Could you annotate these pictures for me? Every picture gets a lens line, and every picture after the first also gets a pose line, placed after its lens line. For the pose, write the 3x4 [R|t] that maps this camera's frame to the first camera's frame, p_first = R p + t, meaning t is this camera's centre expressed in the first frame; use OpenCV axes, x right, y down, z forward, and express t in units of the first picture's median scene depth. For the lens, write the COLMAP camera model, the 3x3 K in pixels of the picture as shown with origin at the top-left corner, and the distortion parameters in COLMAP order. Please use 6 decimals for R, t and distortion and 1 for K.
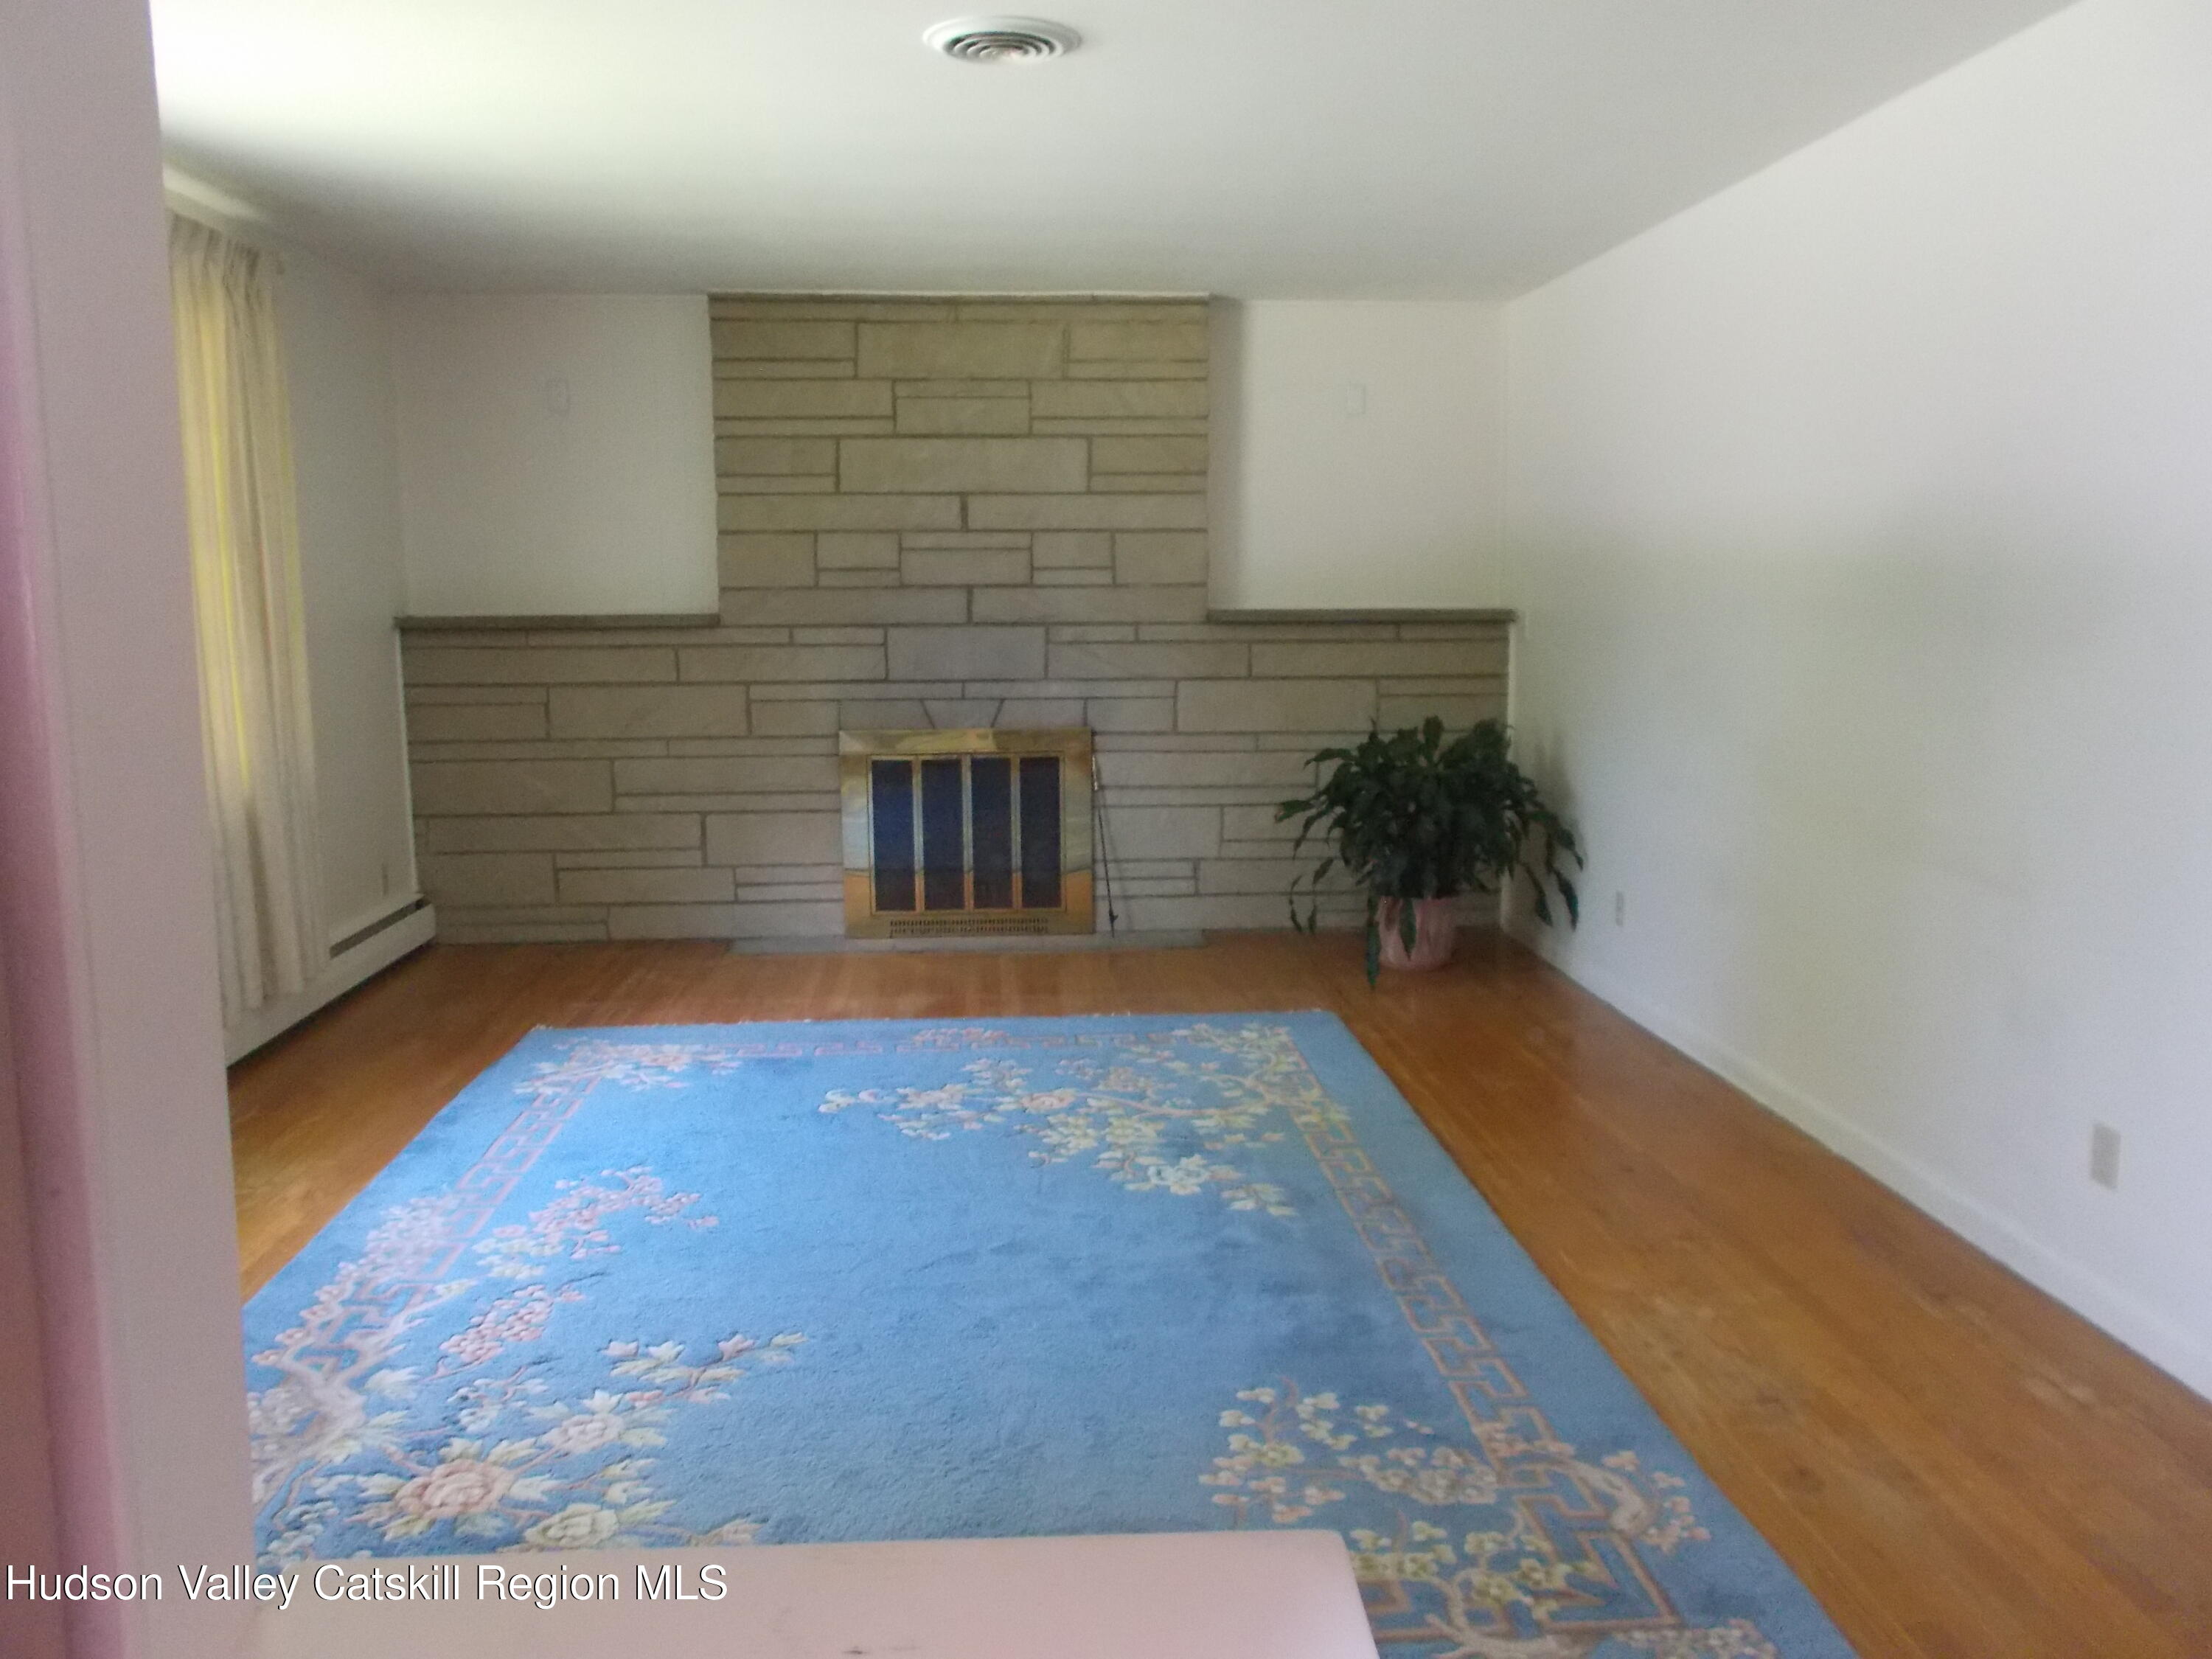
lens RADIAL K [[1698.7, 0, 1105.4], [0, 1698.7, 766.3], [0, 0, 1]] dist [-0.008415, 0.003805]
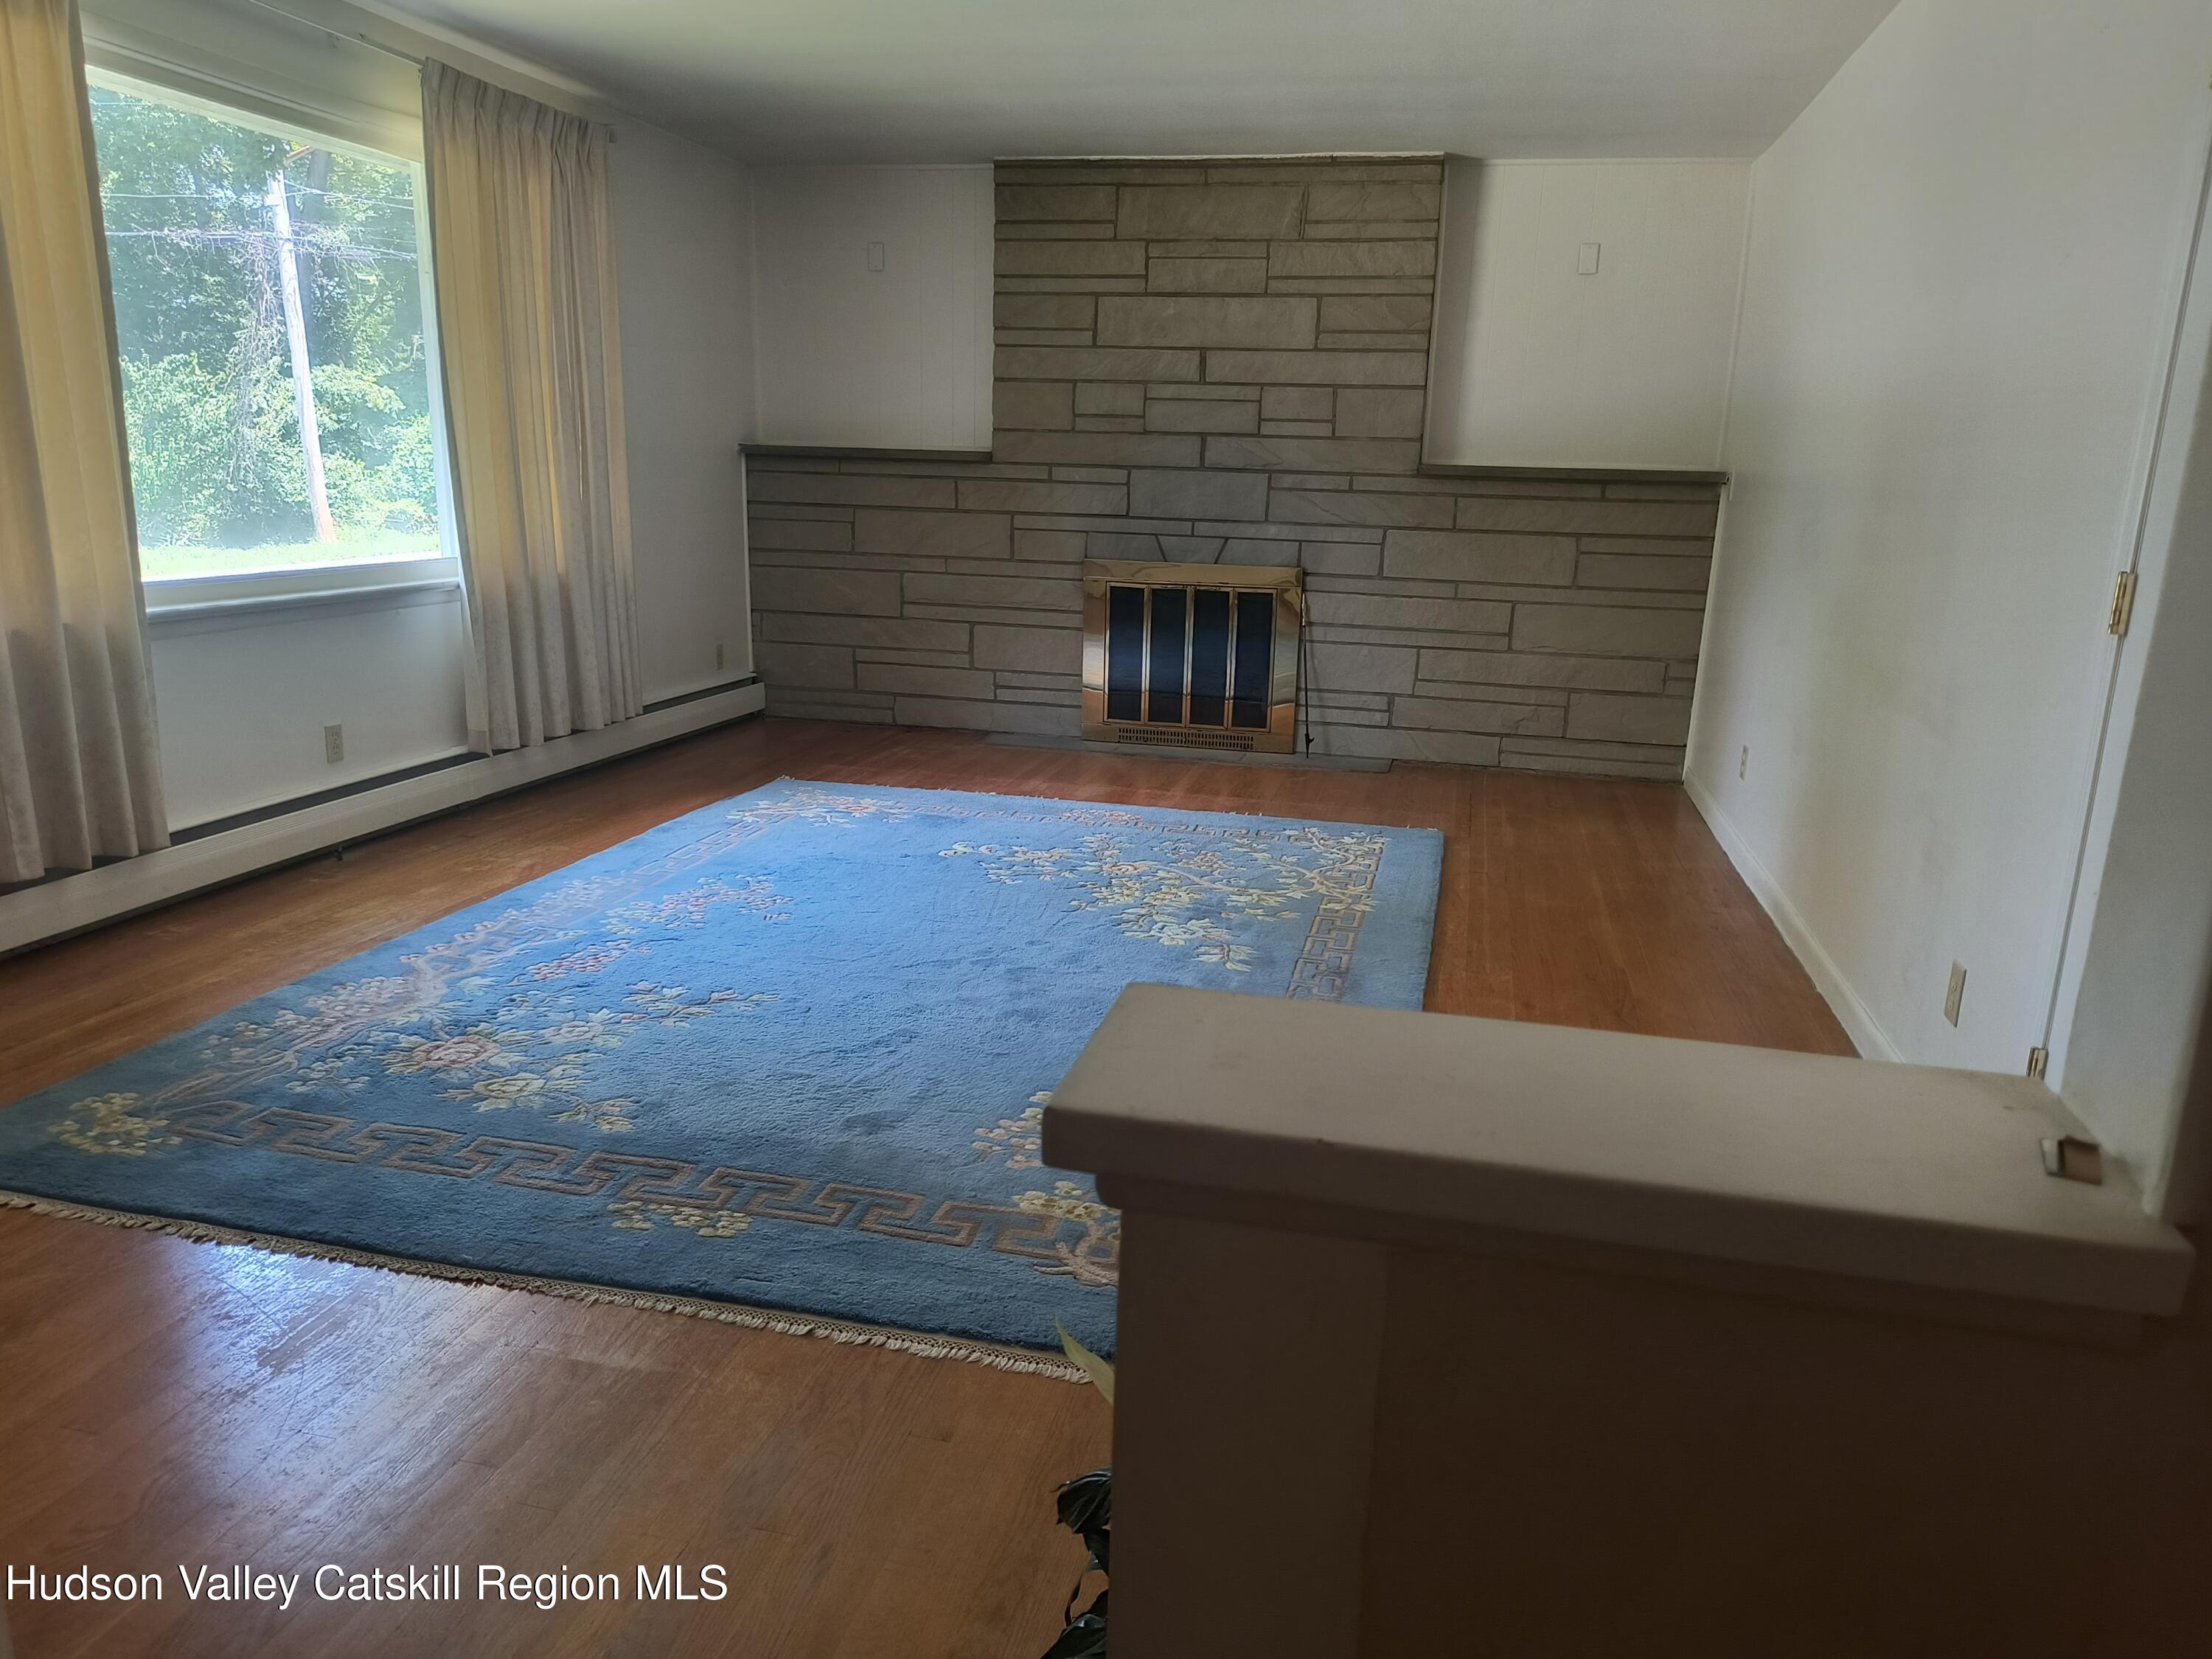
lens RADIAL K [[1518.3, 0, 1117.4], [0, 1518.3, 811.7], [0, 0, 1]] dist [0.055197, -0.070966]
pose [[0.957514, 0.098382, -0.271085, 0.163009], [-0.066224, 0.989901, 0.125341, 0.018295], [0.280679, -0.102064, 0.954360, 0.000364]]
